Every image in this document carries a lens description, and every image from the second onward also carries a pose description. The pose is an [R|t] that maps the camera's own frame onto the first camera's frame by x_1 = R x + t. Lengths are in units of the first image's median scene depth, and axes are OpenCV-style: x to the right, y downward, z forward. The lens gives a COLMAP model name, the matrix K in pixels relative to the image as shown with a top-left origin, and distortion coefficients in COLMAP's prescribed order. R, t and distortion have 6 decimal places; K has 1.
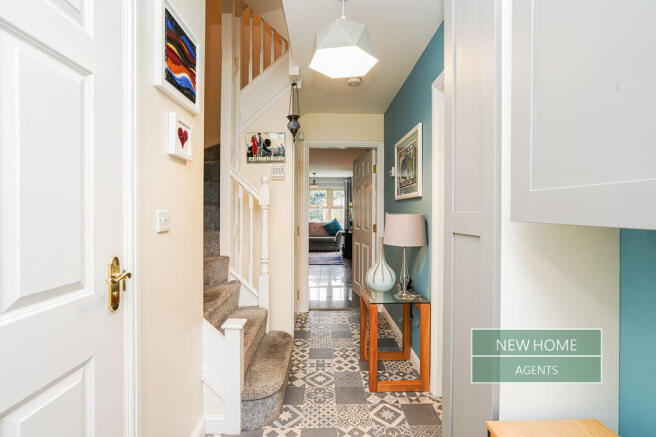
lens RADIAL K [[301.3, 0, 327.4], [0, 301.3, 216.2], [0, 0, 1]] dist [-0.001850, -0.000258]
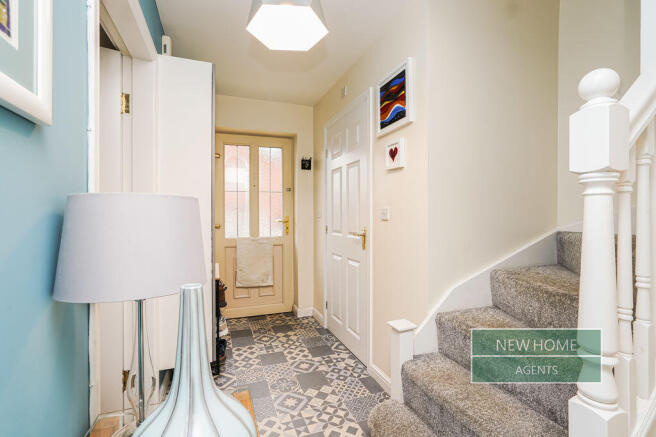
lens RADIAL K [[301.3, 0, 327.4], [0, 301.3, 217.2], [0, 0, 1]] dist [-0.001850, -0.000258]
pose [[-0.943389, -0.000259, -0.331689, 0.137458], [-0.002609, 0.999975, 0.006641, 0.008894], [0.331679, 0.007130, -0.943365, 2.053568]]
